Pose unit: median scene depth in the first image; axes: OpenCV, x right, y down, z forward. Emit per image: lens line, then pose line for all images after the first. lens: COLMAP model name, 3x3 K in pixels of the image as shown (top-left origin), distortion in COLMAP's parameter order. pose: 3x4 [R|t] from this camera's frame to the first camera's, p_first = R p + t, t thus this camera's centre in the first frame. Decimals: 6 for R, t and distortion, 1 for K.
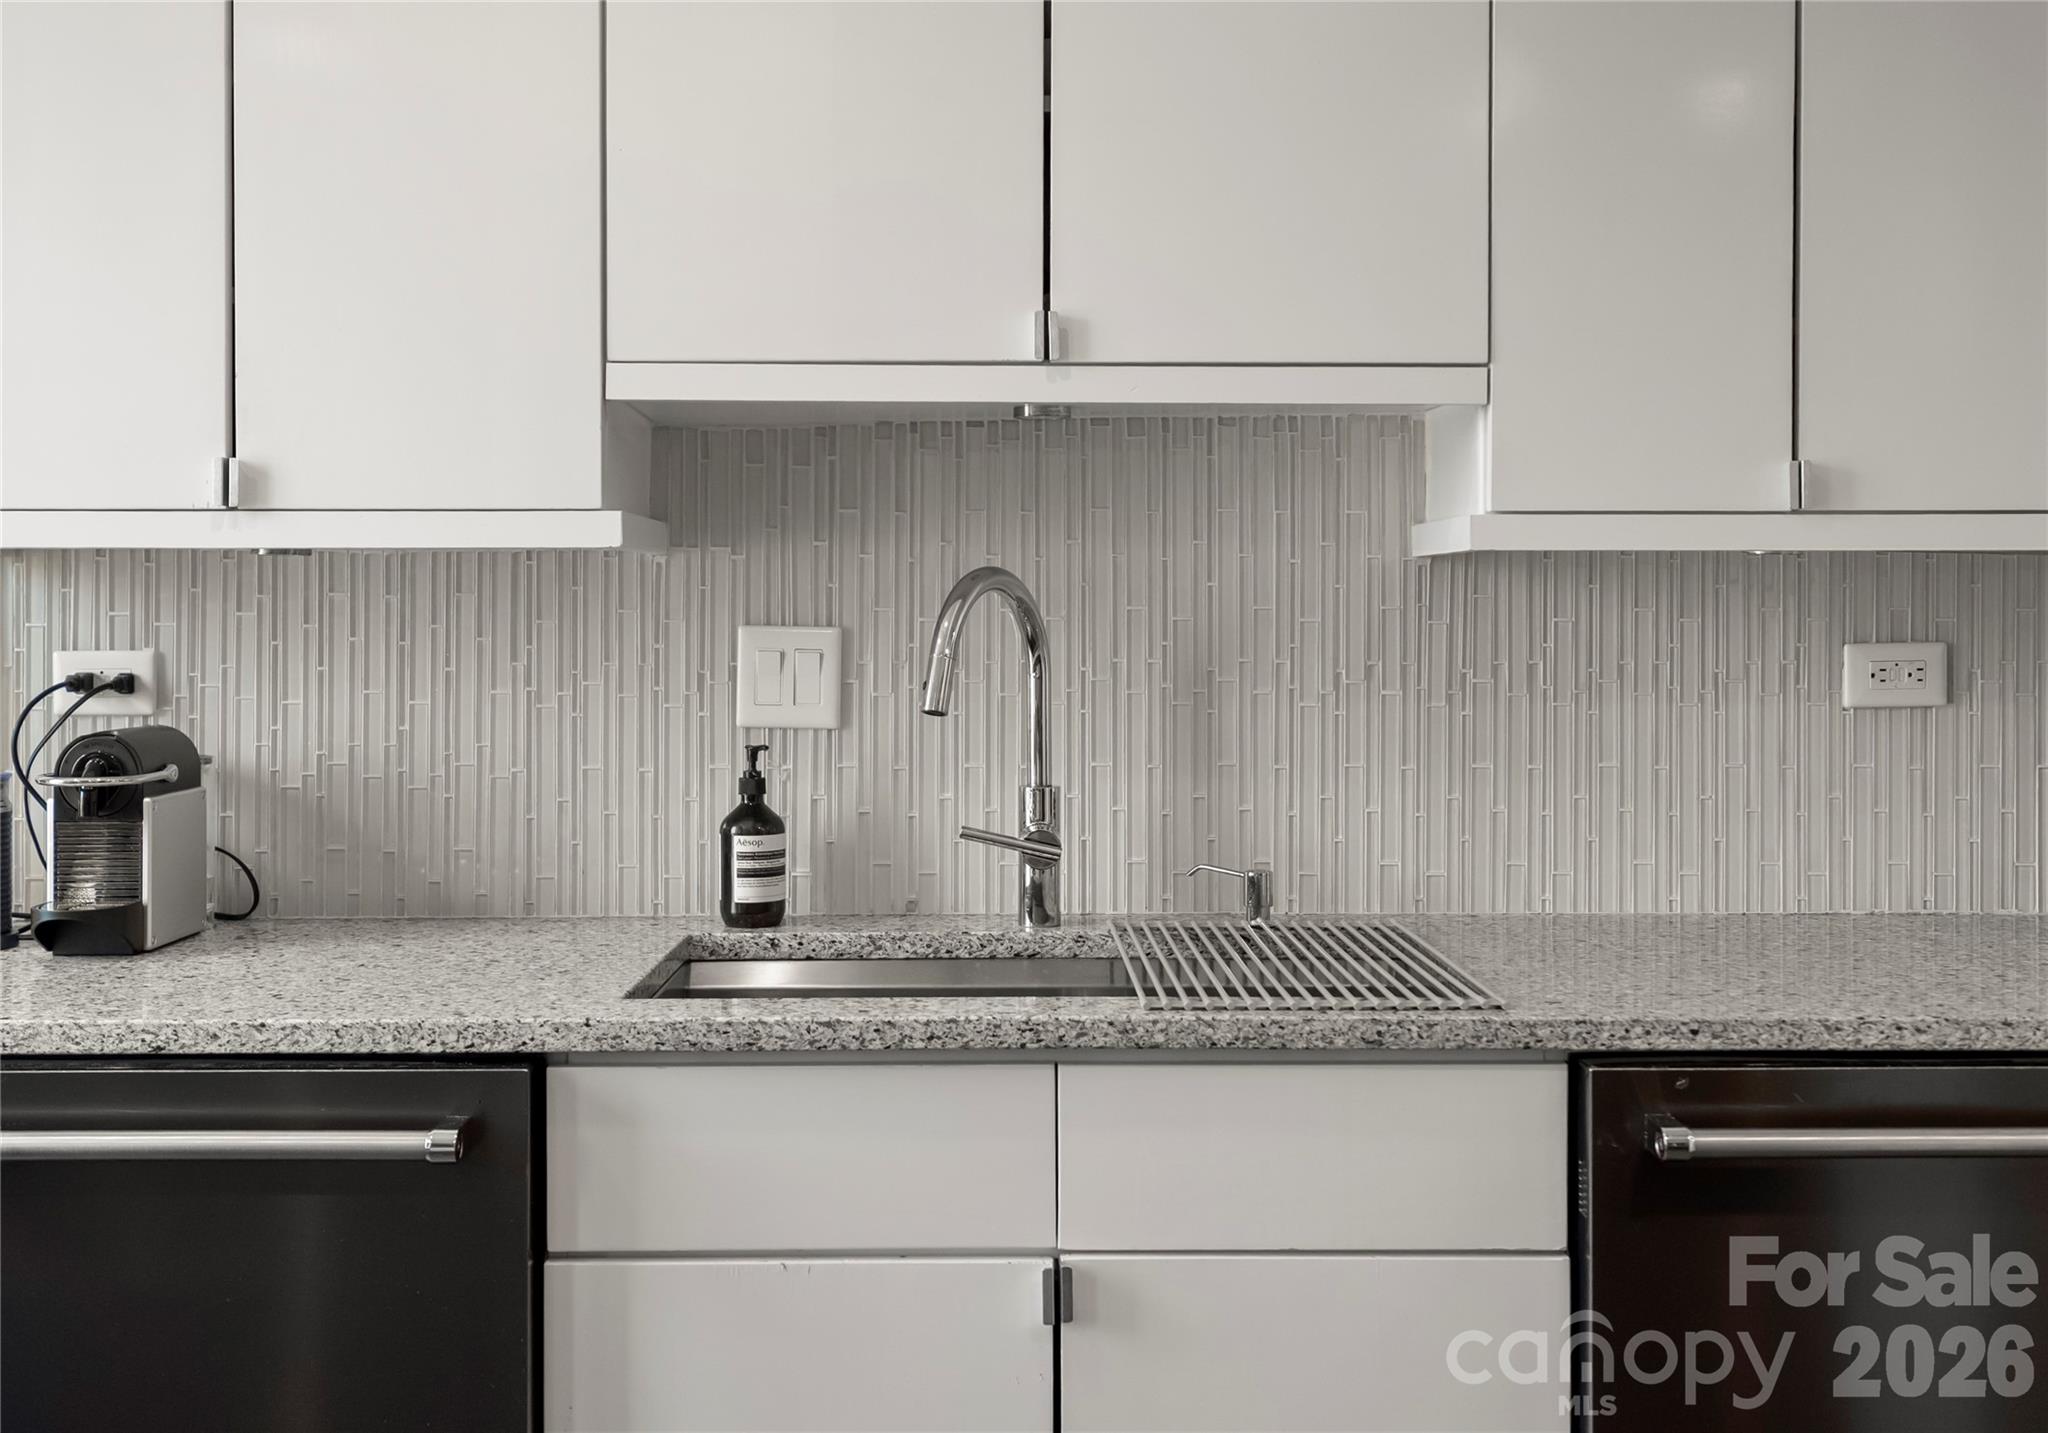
lens RADIAL K [[2176.3, 0, 1023.4], [0, 2176.3, 634.2], [0, 0, 1]] dist [0.010433, -0.001252]
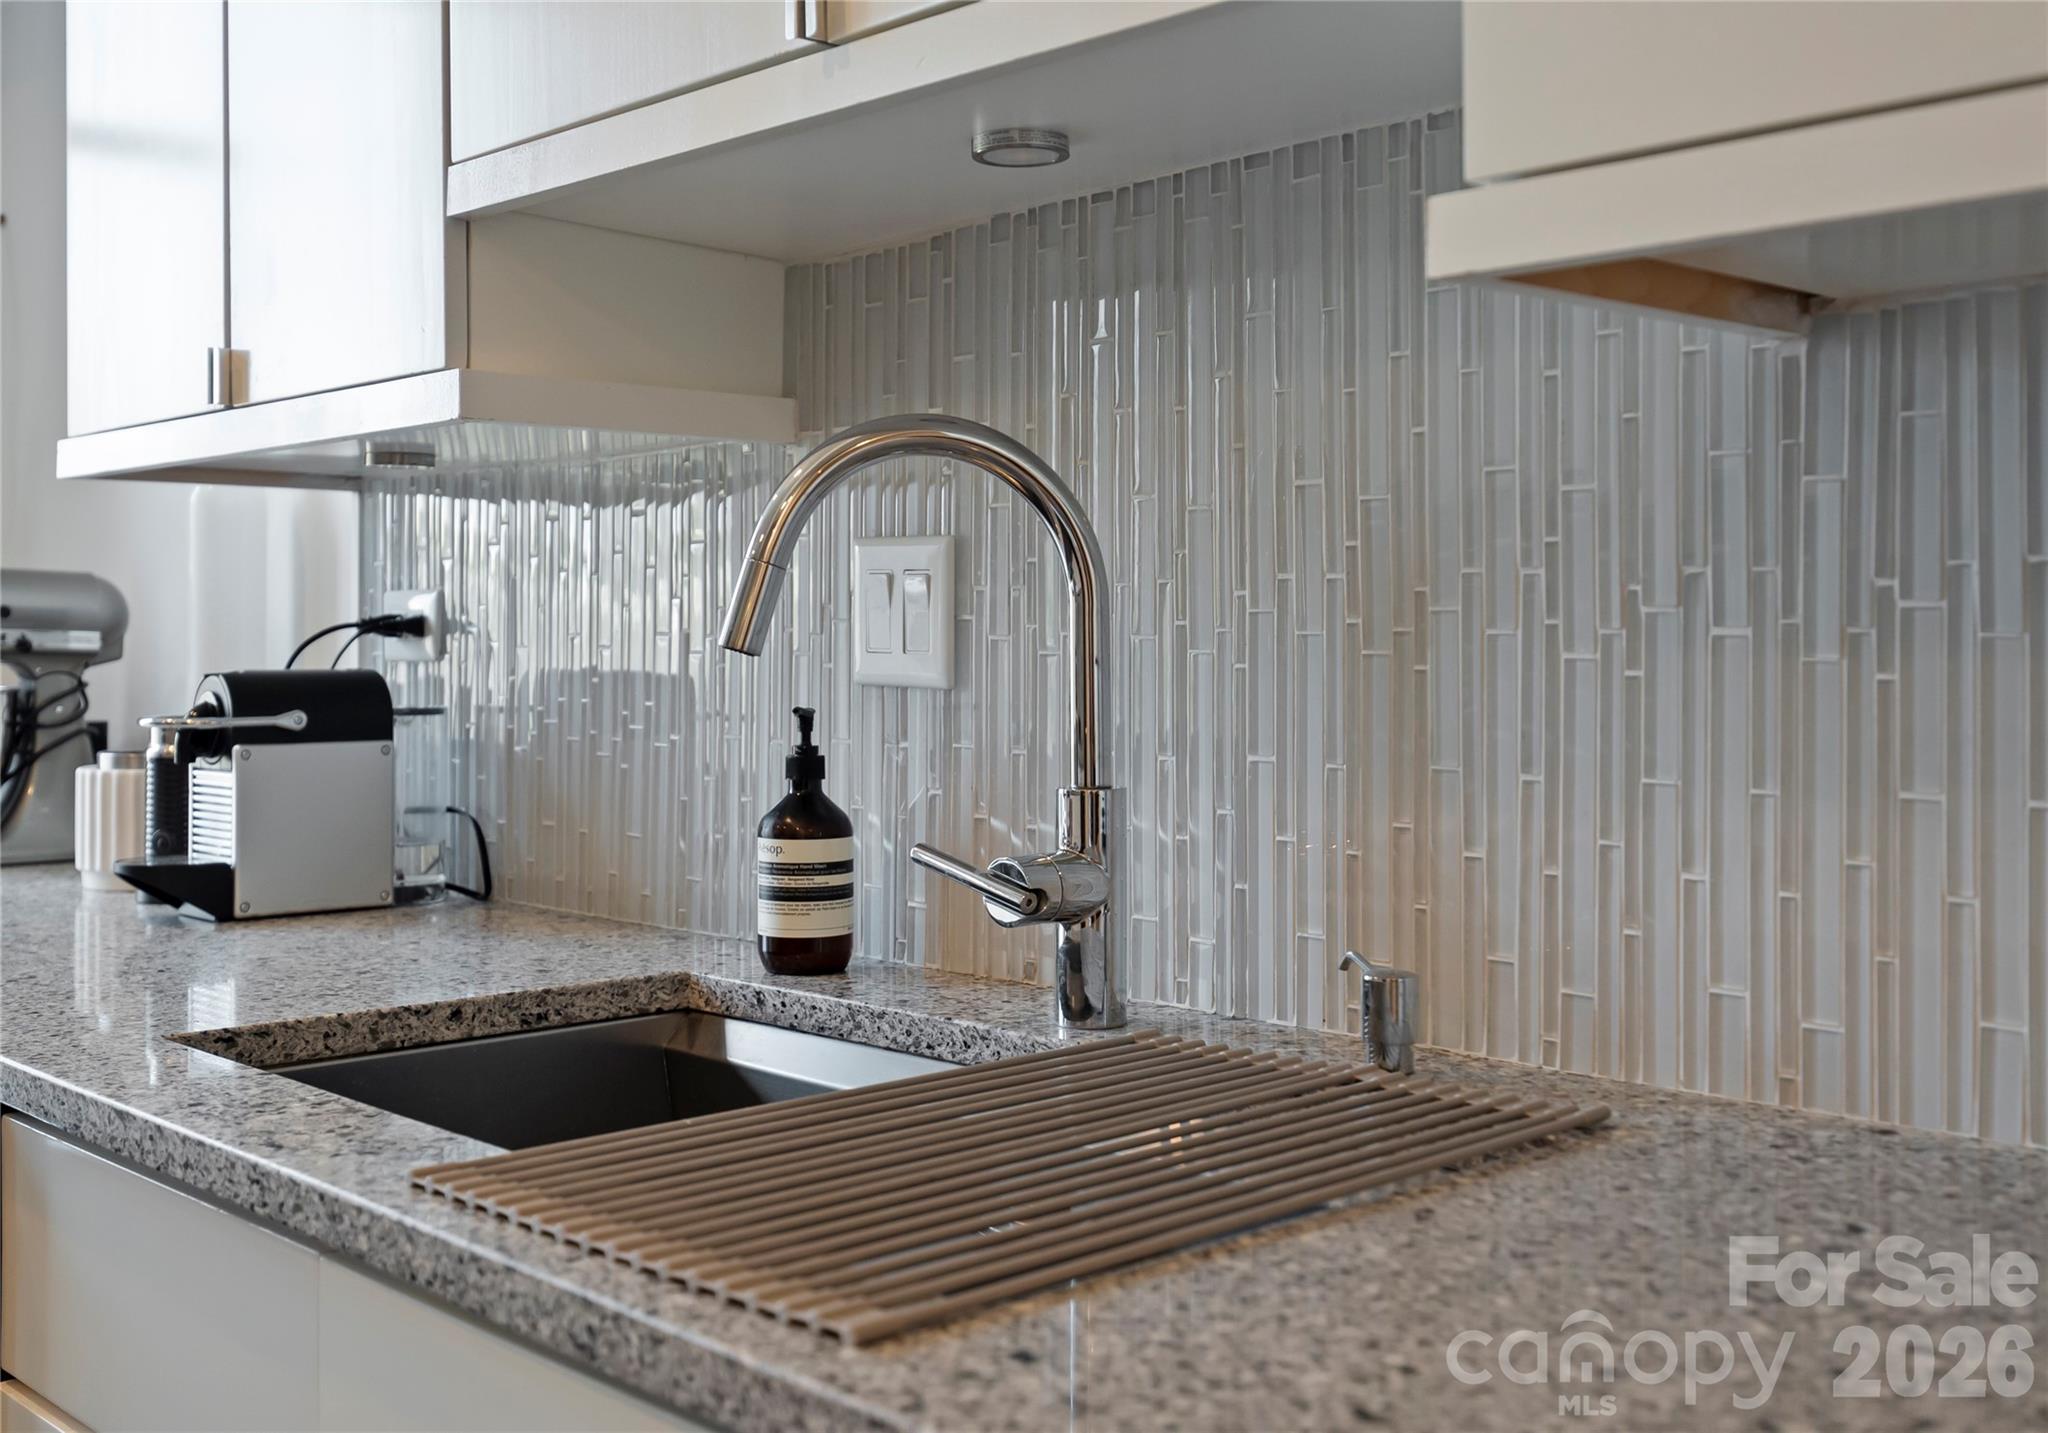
lens RADIAL K [[2176.3, 0, 1023.4], [0, 2176.3, 634.2], [0, 0, 1]] dist [0.010433, -0.001252]
pose [[0.678798, -0.002769, -0.734320, 0.426581], [-0.005080, 0.999951, -0.008467, 0.033158], [0.734307, 0.009478, 0.678751, 0.584603]]
